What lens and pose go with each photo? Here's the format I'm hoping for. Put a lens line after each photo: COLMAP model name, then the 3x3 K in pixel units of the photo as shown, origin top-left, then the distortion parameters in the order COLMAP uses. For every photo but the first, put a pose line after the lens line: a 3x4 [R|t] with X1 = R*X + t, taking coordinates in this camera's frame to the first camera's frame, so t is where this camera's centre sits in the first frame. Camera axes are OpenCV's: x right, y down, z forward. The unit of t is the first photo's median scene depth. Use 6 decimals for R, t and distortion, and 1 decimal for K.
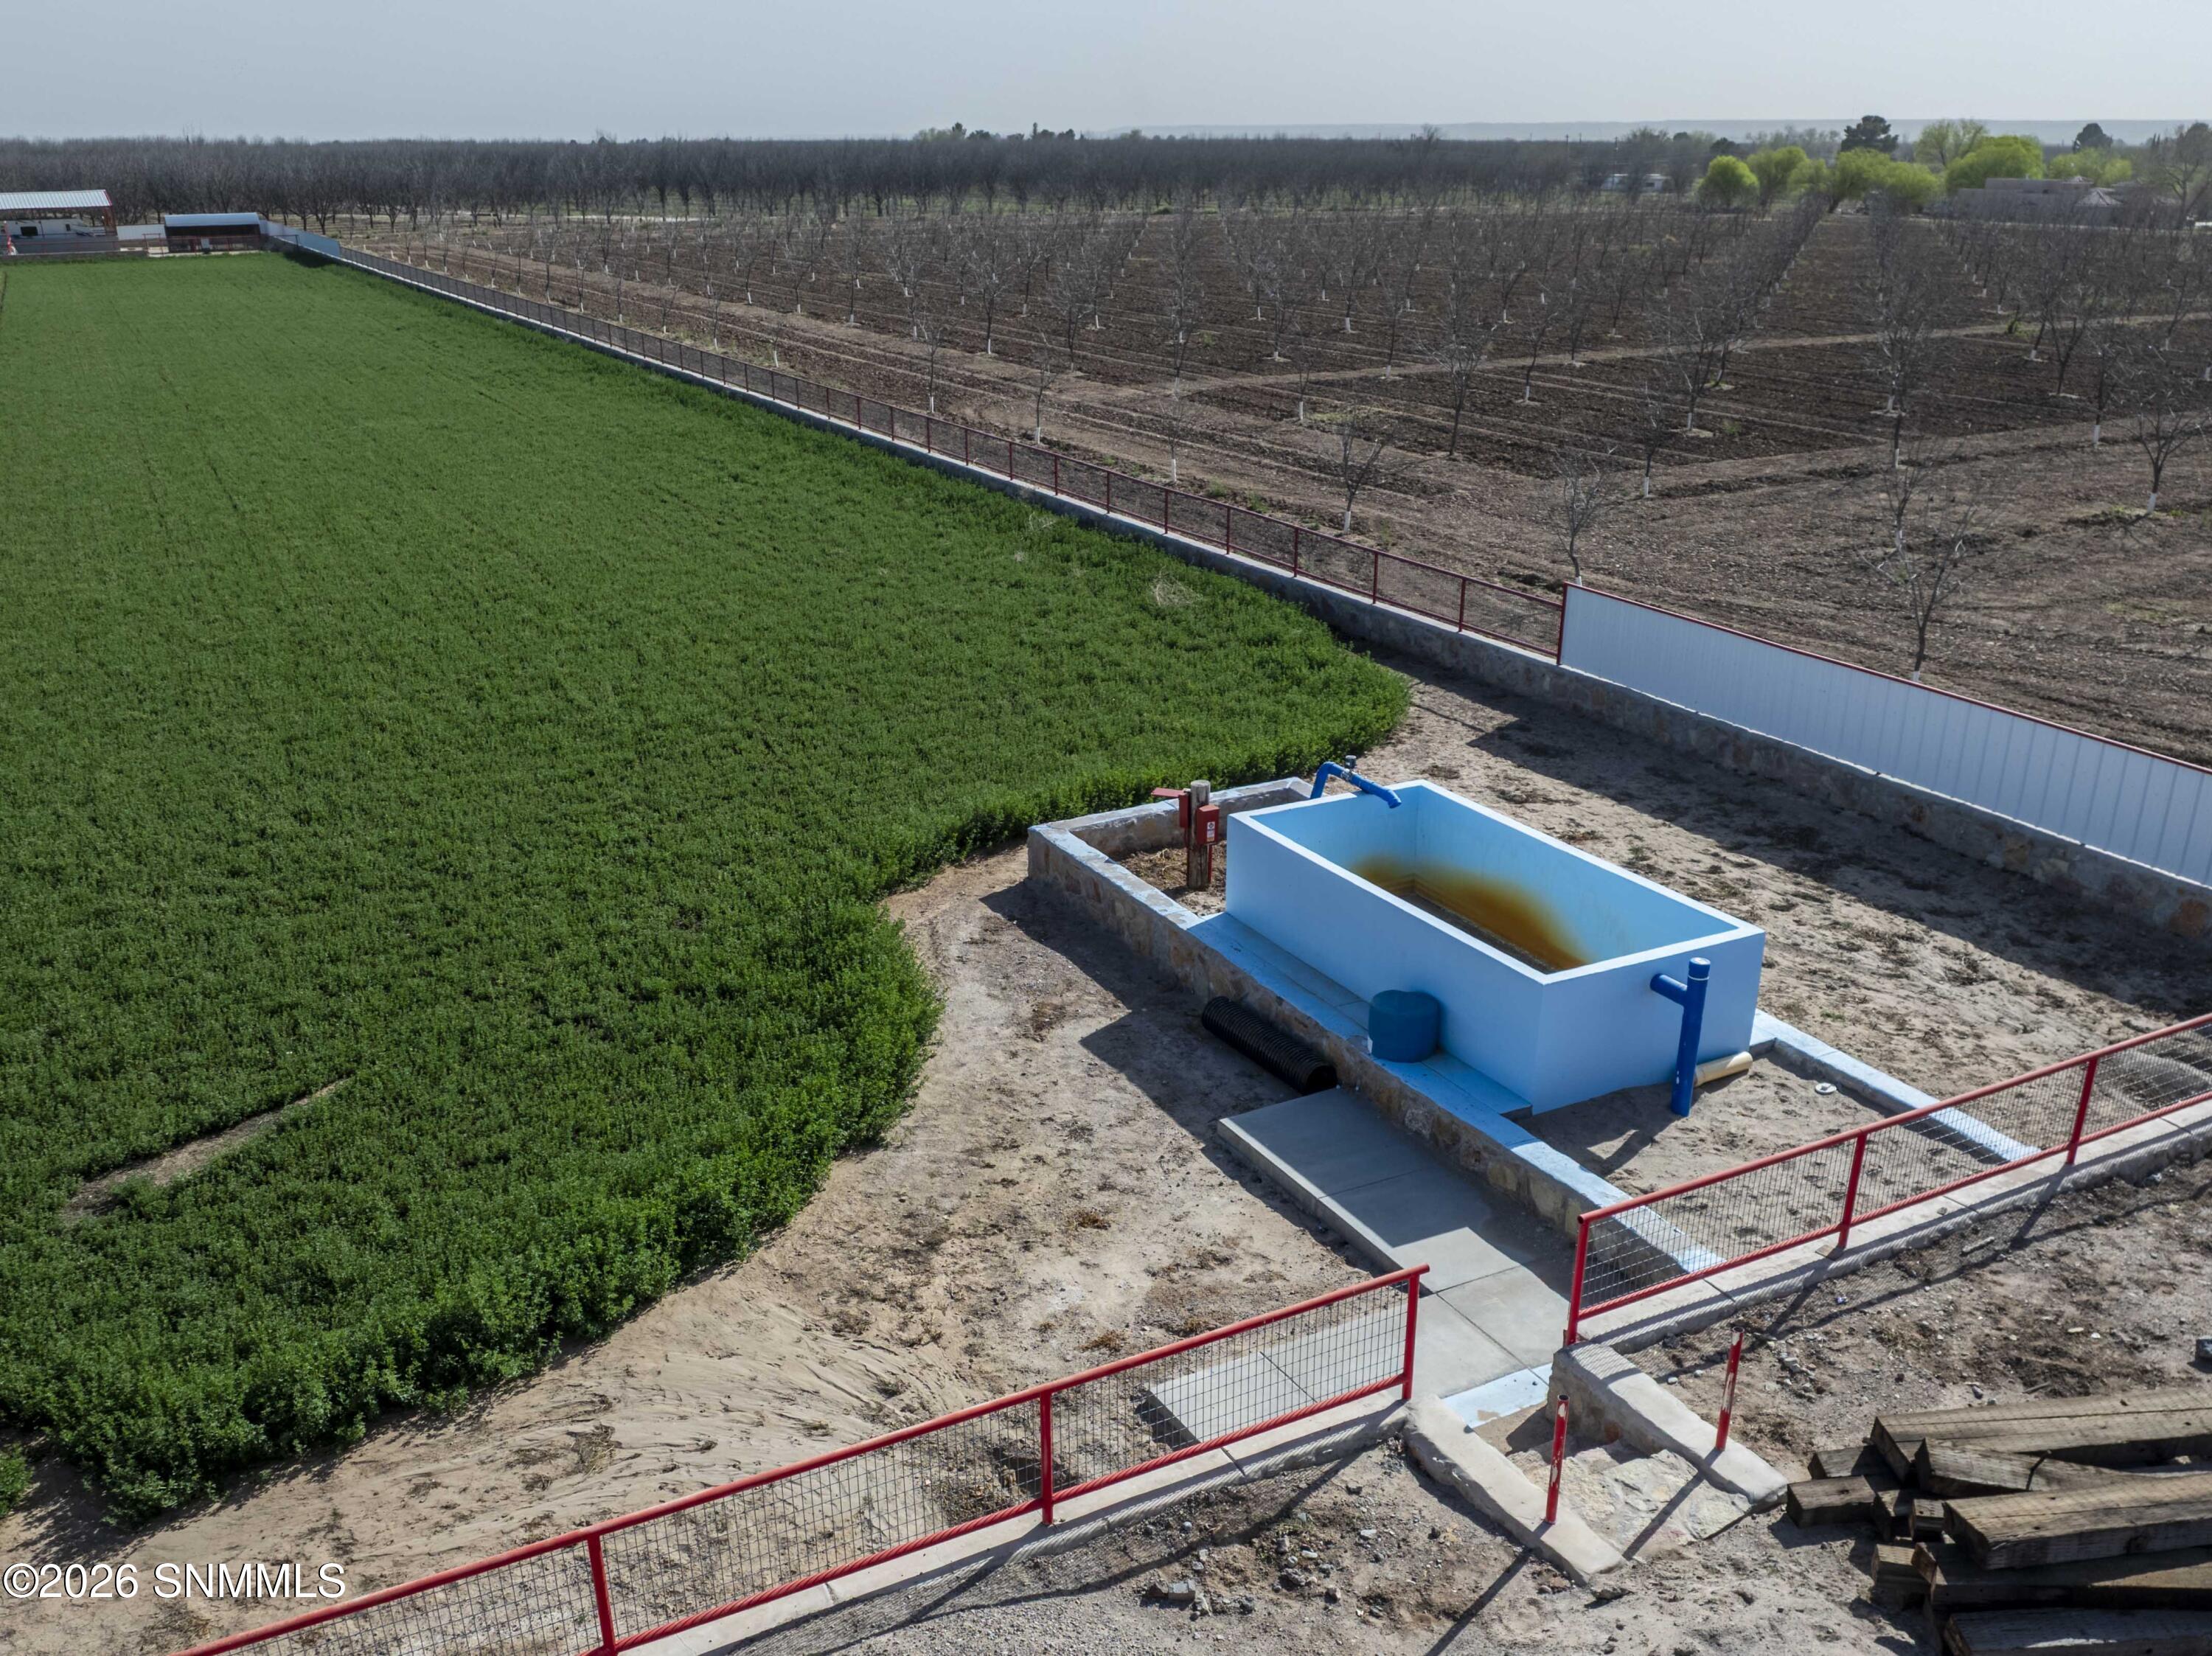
lens RADIAL K [[1928.3, 0, 1128.2], [0, 1928.3, 970.7], [0, 0, 1]] dist [-0.031647, -0.009505]
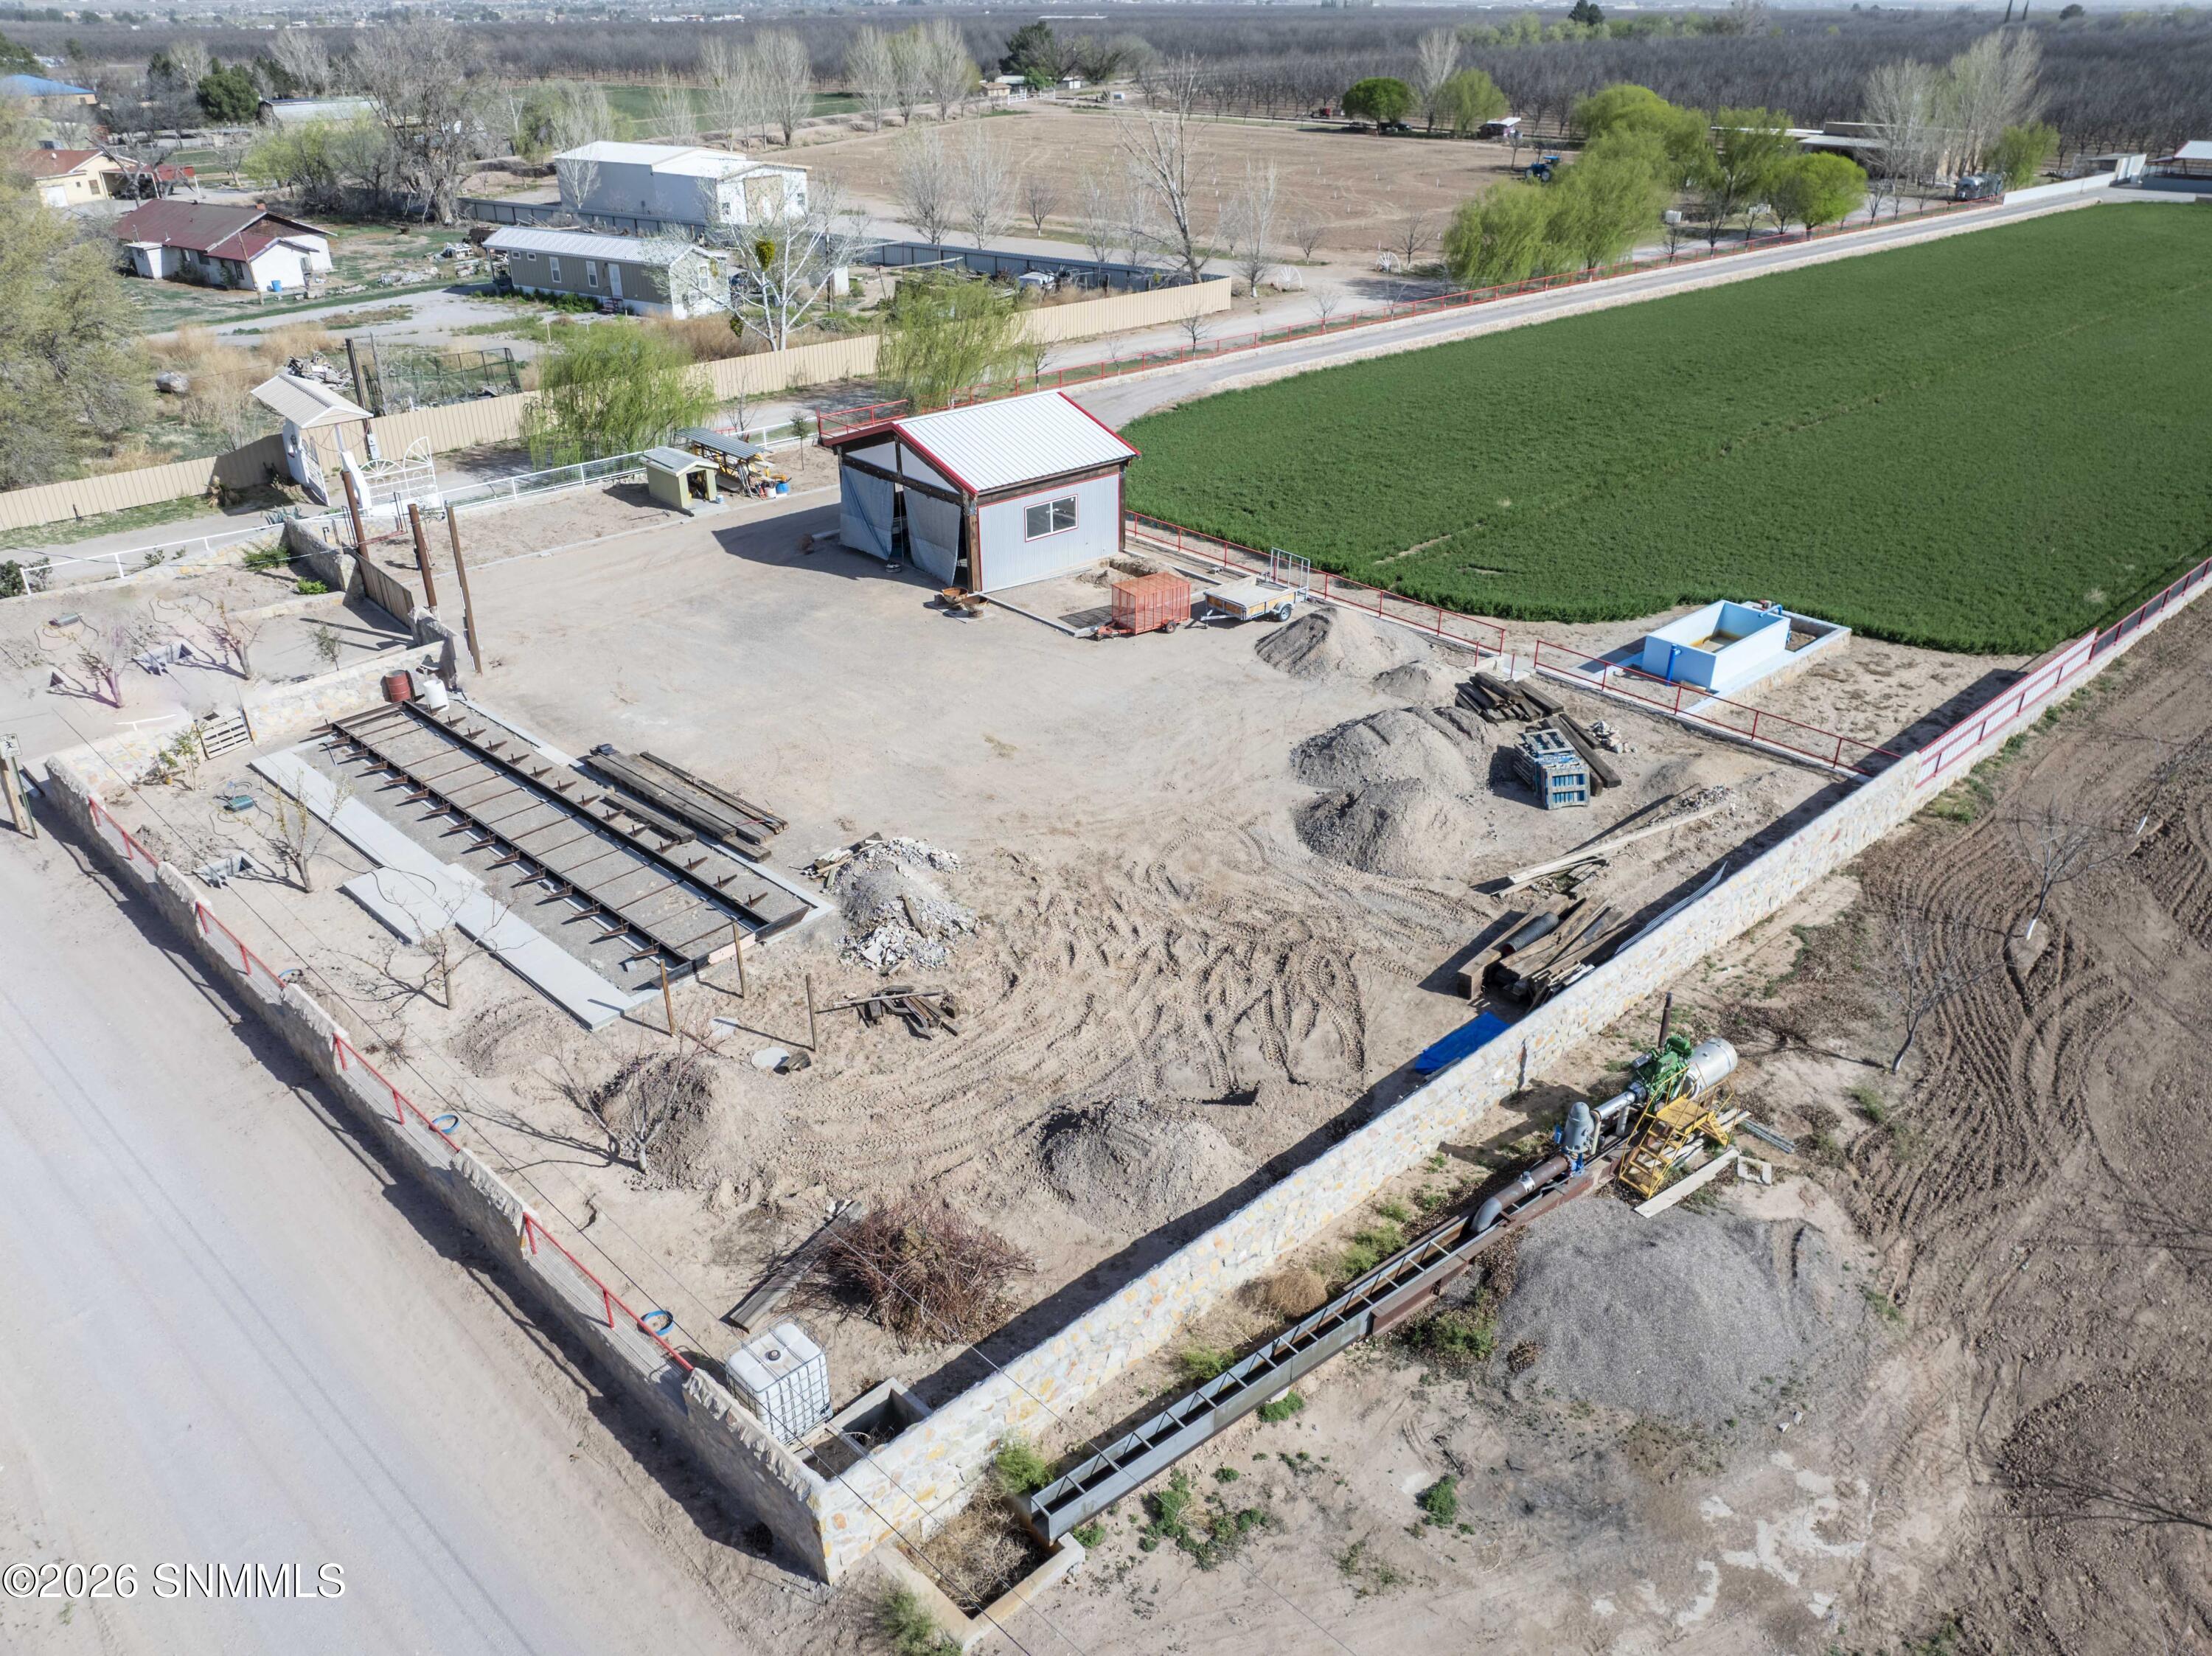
lens RADIAL K [[1568.0, 0, 1112.2], [0, 1568.0, 818.6], [0, 0, 1]] dist [-0.050277, 0.022988]
pose [[0.246008, 0.455249, -0.855703, 1.976013], [-0.383290, 0.856568, 0.345516, -0.245835], [0.890263, 0.242982, 0.385215, -0.779762]]
